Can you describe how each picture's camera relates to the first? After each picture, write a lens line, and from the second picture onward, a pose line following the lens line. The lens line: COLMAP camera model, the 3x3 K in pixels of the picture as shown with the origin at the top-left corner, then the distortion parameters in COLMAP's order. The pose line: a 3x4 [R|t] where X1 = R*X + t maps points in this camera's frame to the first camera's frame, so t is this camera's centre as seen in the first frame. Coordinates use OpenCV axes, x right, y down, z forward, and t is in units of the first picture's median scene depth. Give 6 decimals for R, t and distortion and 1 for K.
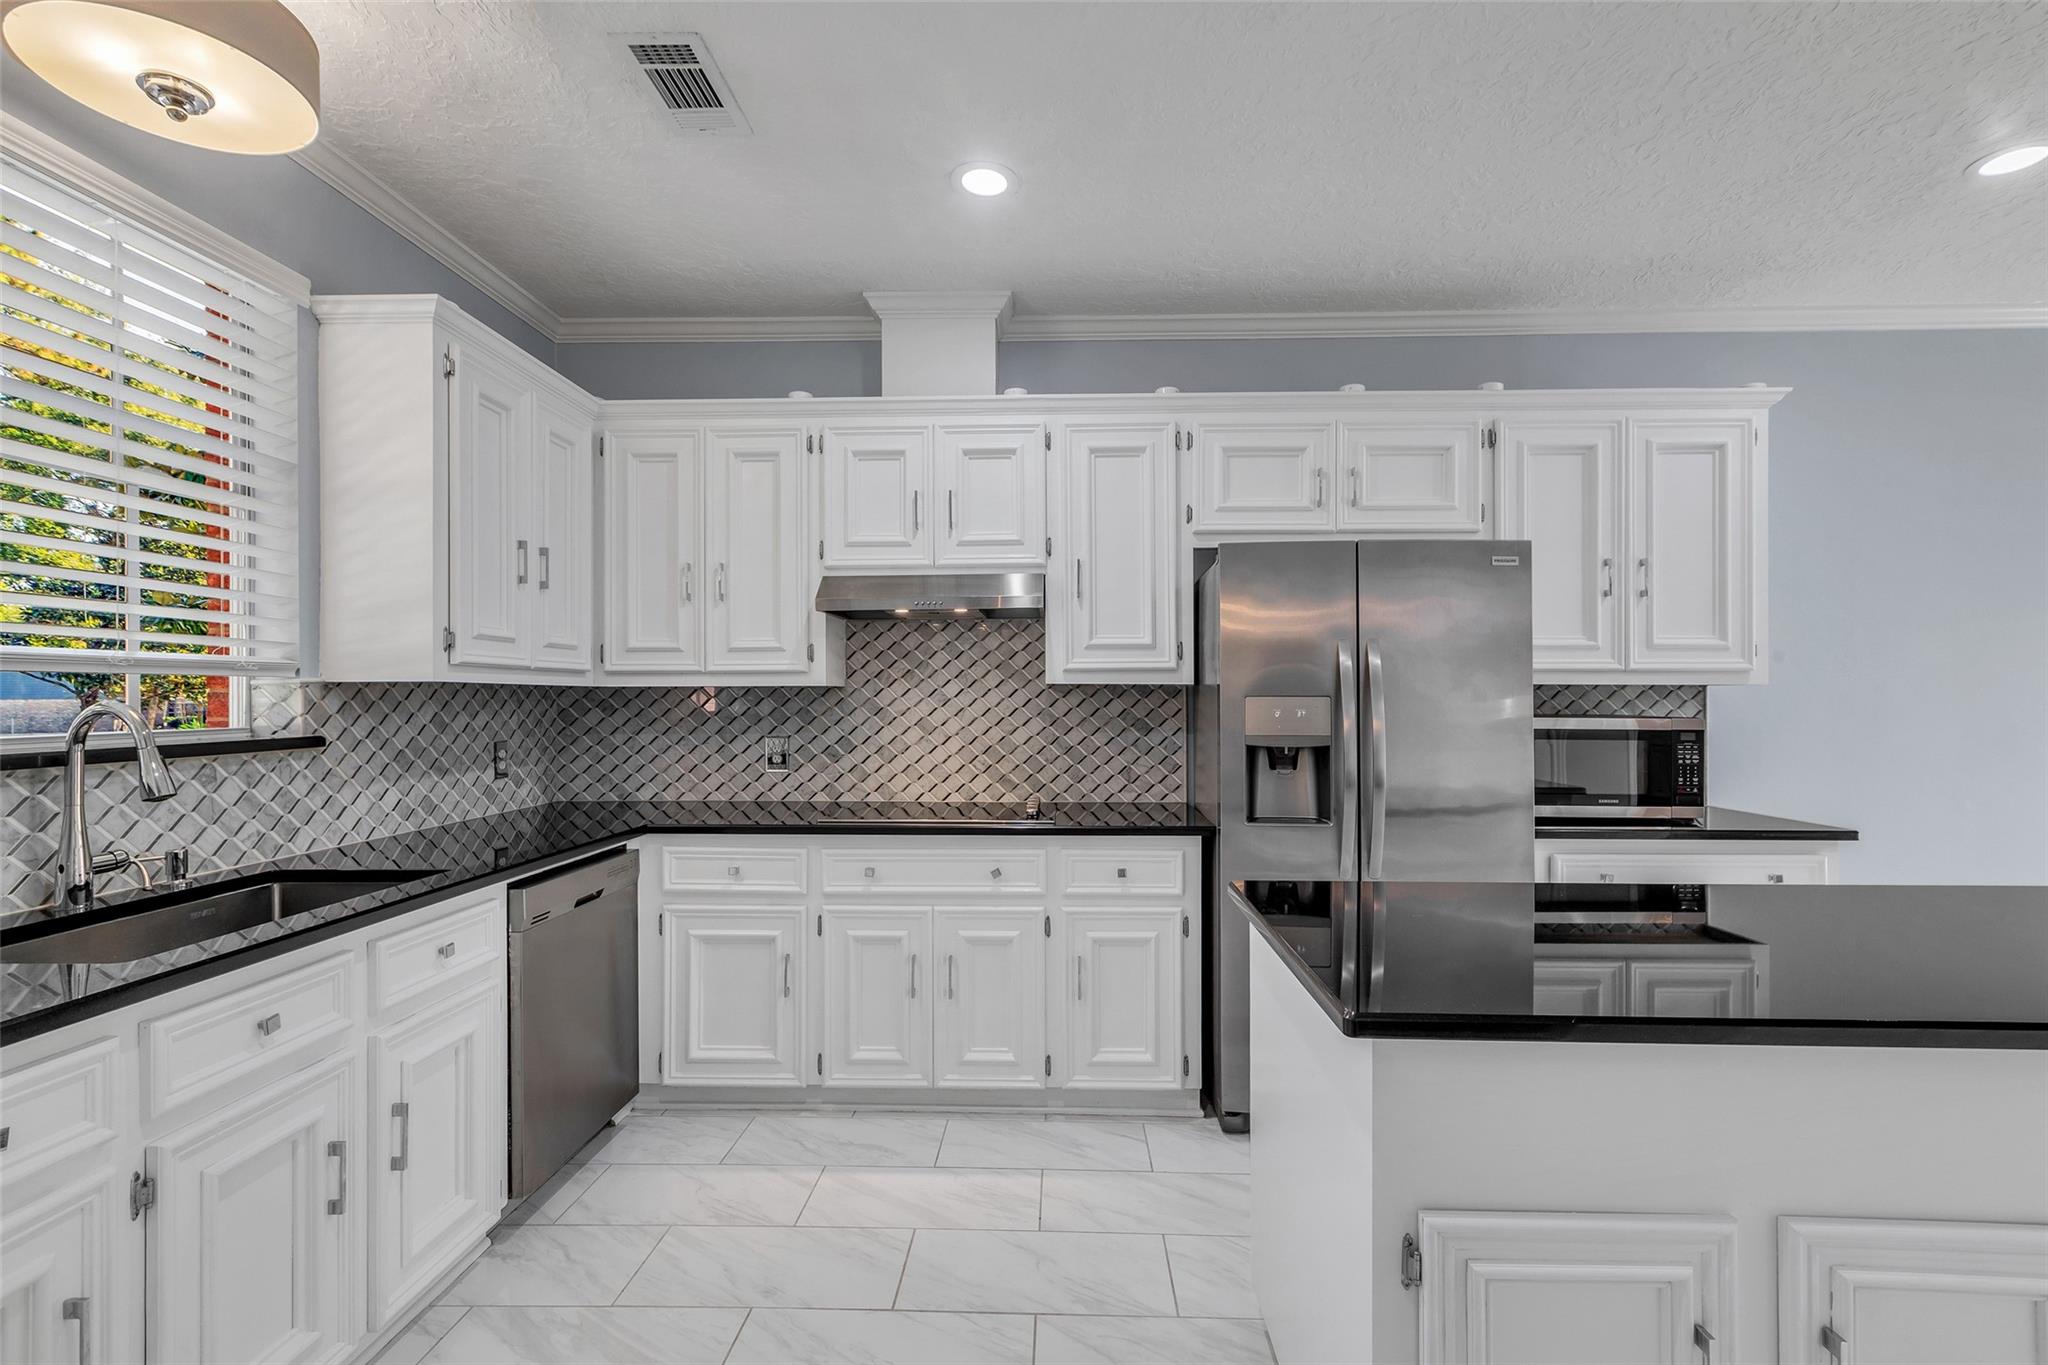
lens RADIAL K [[926.8, 0, 1025.4], [0, 926.8, 693.5], [0, 0, 1]] dist [0.001211, 0.000562]
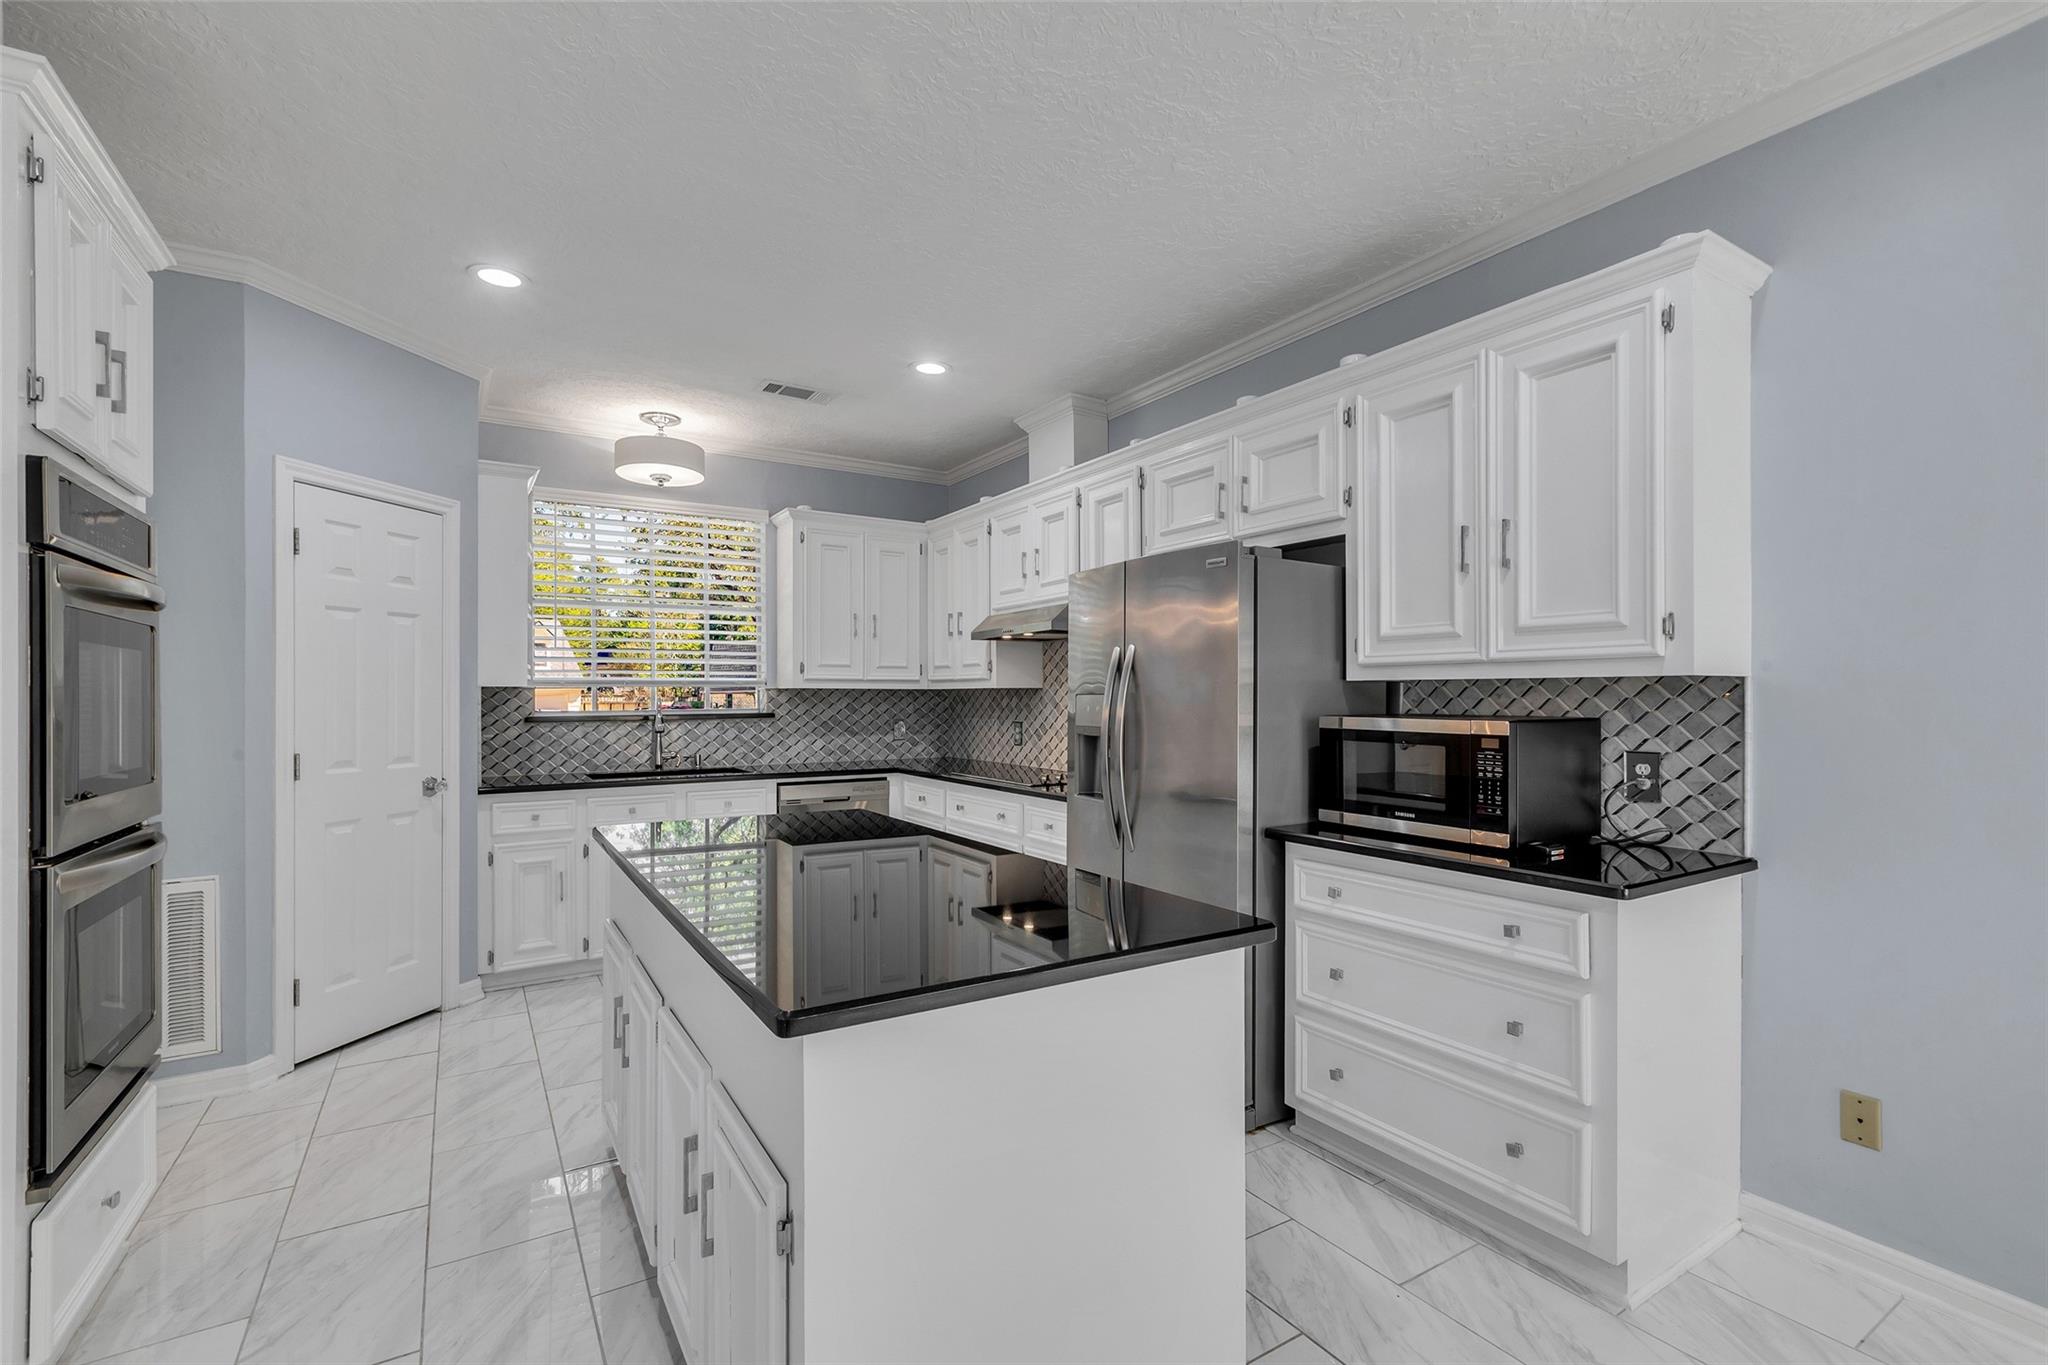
lens RADIAL K [[916.3, 0, 1028.9], [0, 916.3, 693.6], [0, 0, 1]] dist [0.002038, 0.000910]
pose [[0.554317, -0.002478, -0.832302, 1.097474], [0.002908, 0.999995, -0.001040, 0.003114], [0.832300, -0.001844, 0.554322, 0.223743]]
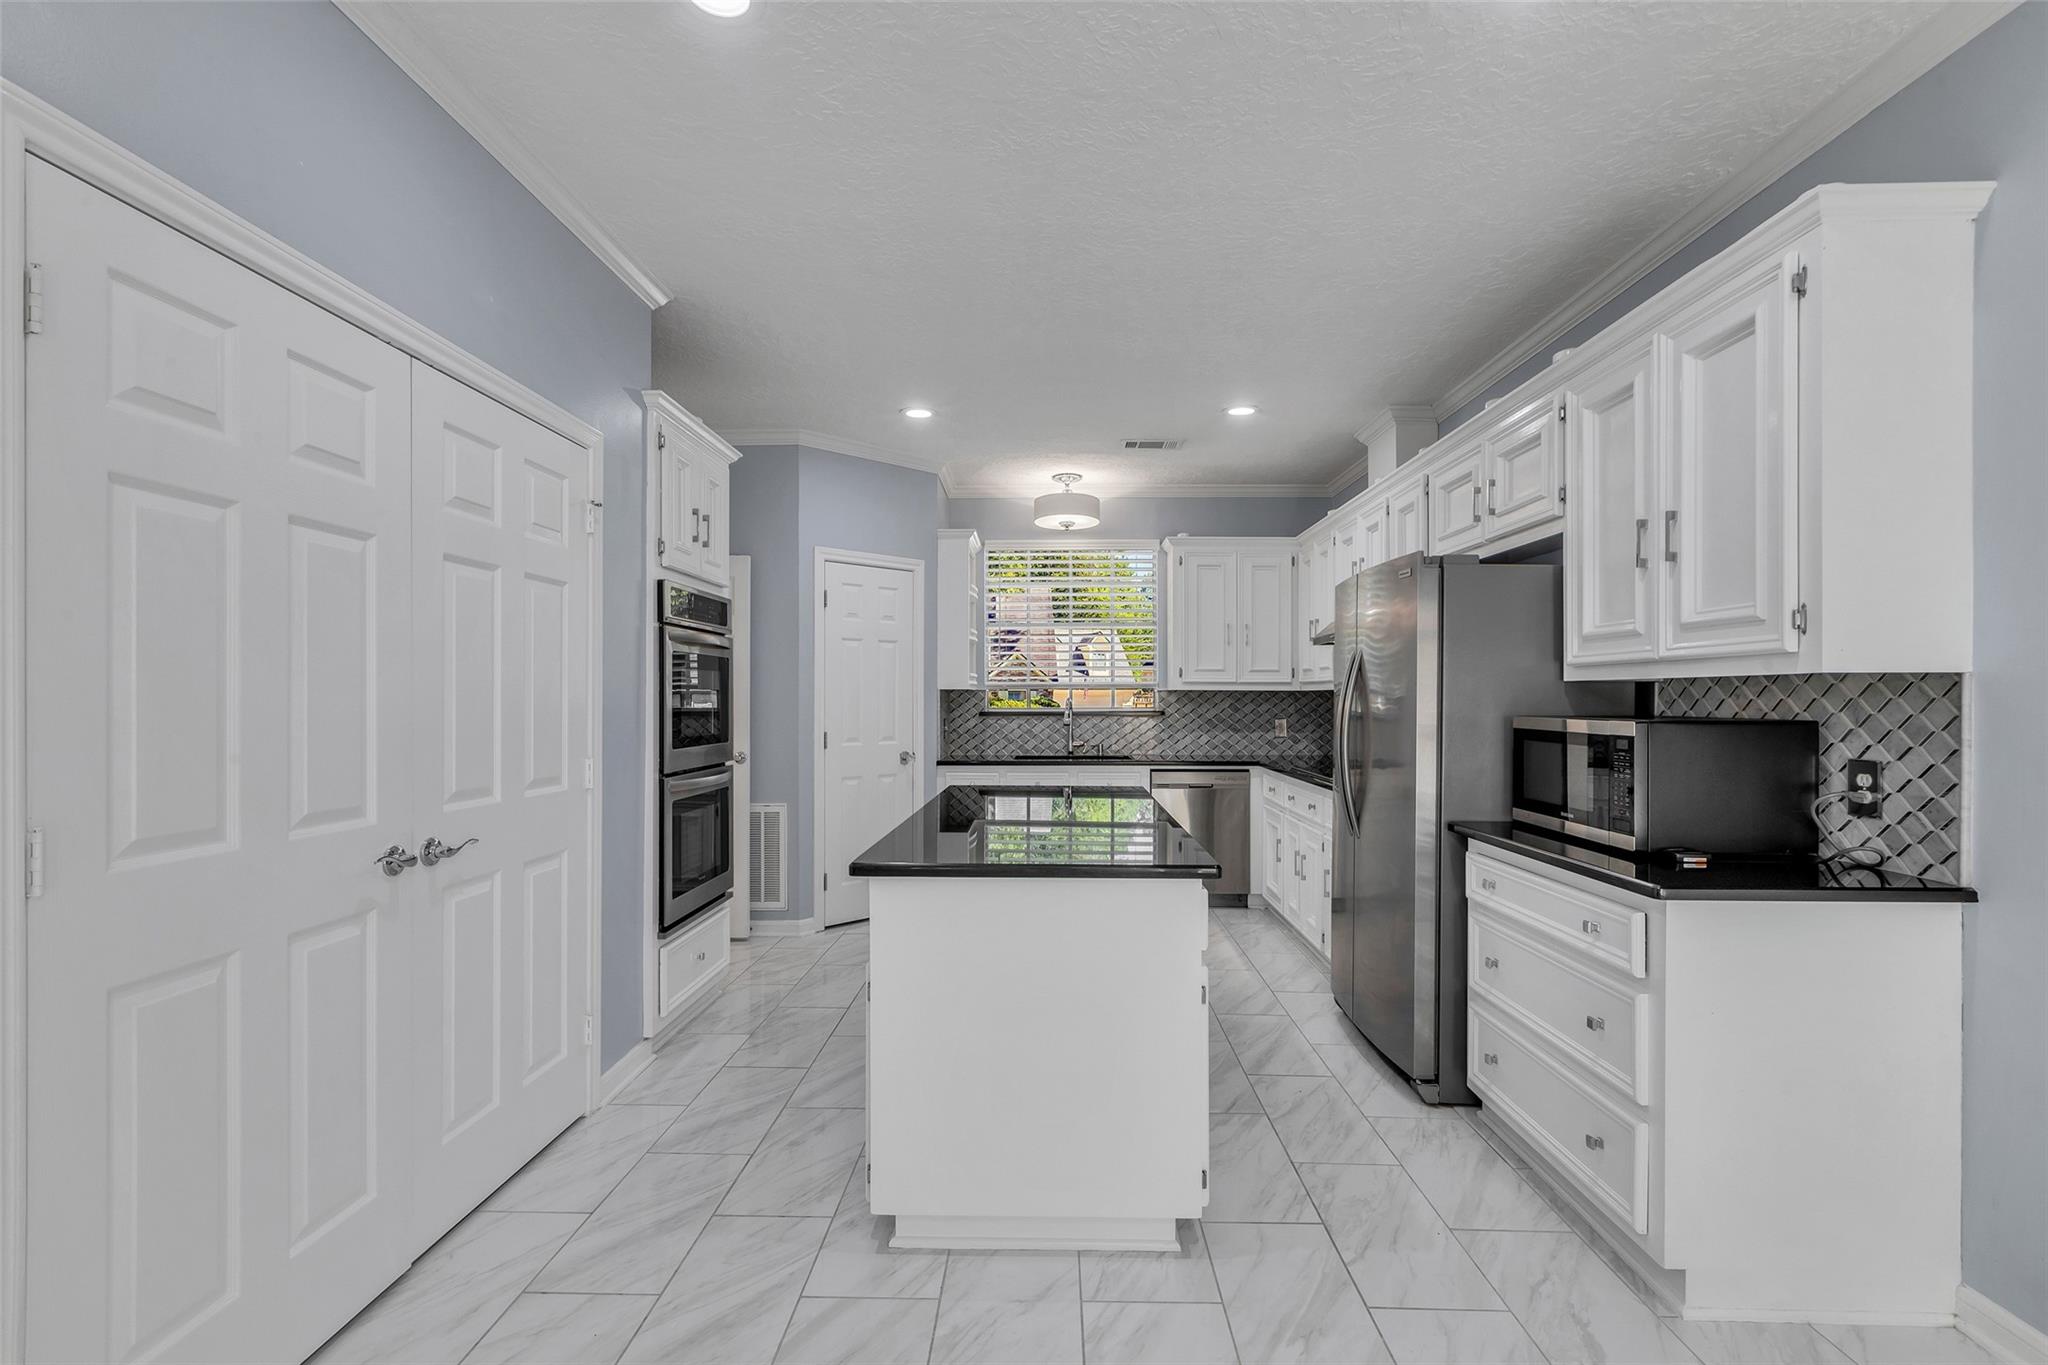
lens RADIAL K [[916.9, 0, 1020.7], [0, 916.9, 694.3], [0, 0, 1]] dist [0.002701, 0.000777]
pose [[-0.006264, -0.003796, -0.999973, 1.426024], [0.001250, 0.999992, -0.003804, 0.006406], [0.999980, -0.001273, -0.006260, 0.473398]]
